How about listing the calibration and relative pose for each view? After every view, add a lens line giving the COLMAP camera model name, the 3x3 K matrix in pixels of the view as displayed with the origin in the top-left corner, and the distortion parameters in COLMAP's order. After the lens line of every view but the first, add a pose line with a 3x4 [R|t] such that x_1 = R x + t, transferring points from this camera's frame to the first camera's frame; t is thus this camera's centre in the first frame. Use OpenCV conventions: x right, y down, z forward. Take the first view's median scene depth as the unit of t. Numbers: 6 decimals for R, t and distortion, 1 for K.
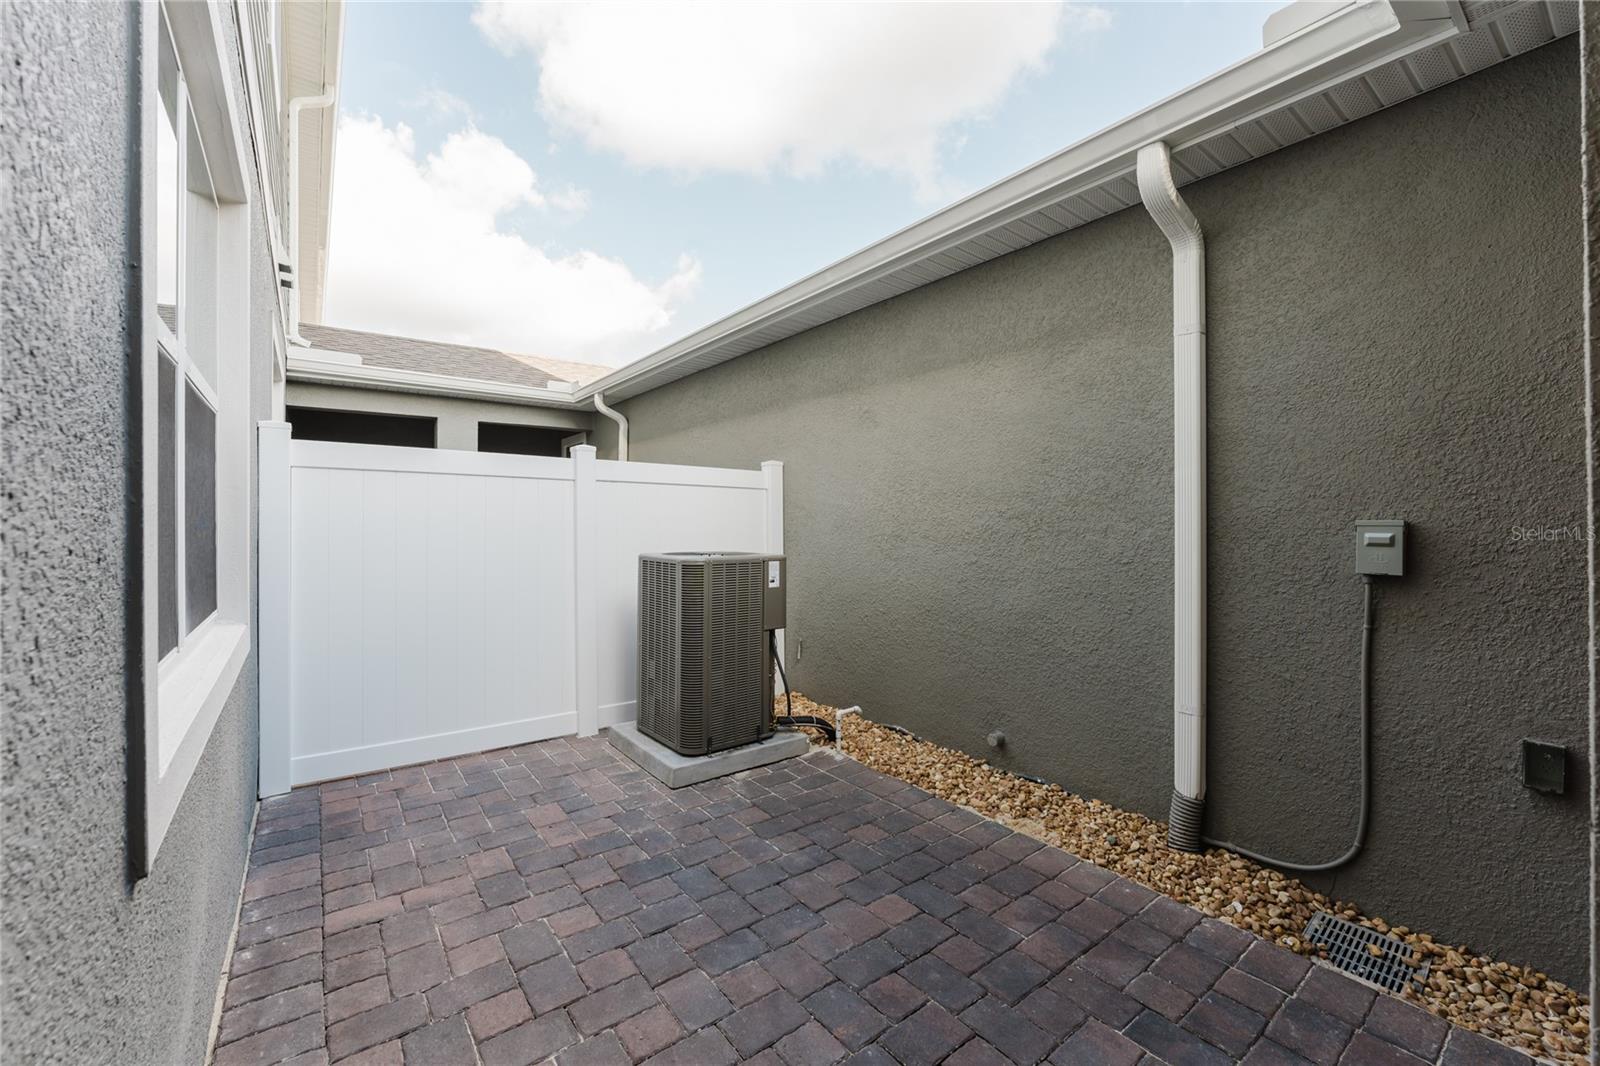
lens RADIAL K [[641.6, 0, 799.0], [0, 641.6, 524.8], [0, 0, 1]] dist [-0.009793, 0.001945]
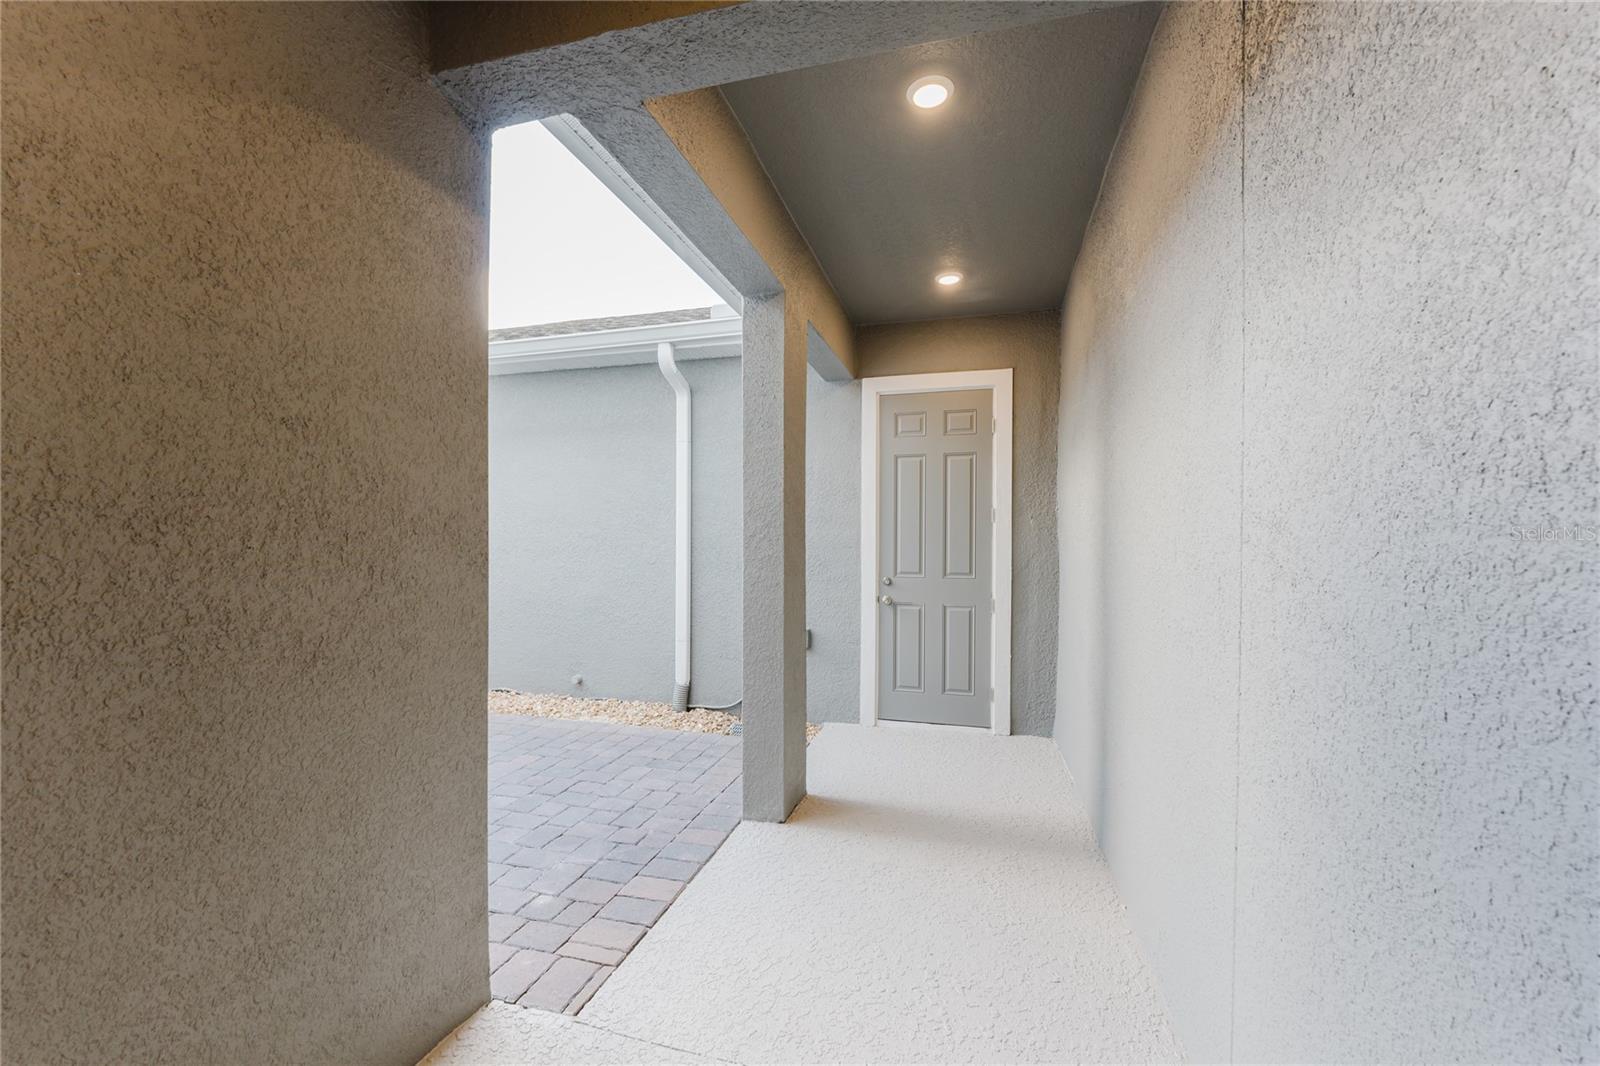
lens RADIAL K [[641.6, 0, 795.8], [0, 641.6, 539.7], [0, 0, 1]] dist [-0.009793, 0.001945]
pose [[0.785785, 0.007807, 0.618451, -0.282044], [-0.000664, 0.999930, -0.011779, 0.014890], [-0.618500, 0.008845, 0.785735, -0.654862]]
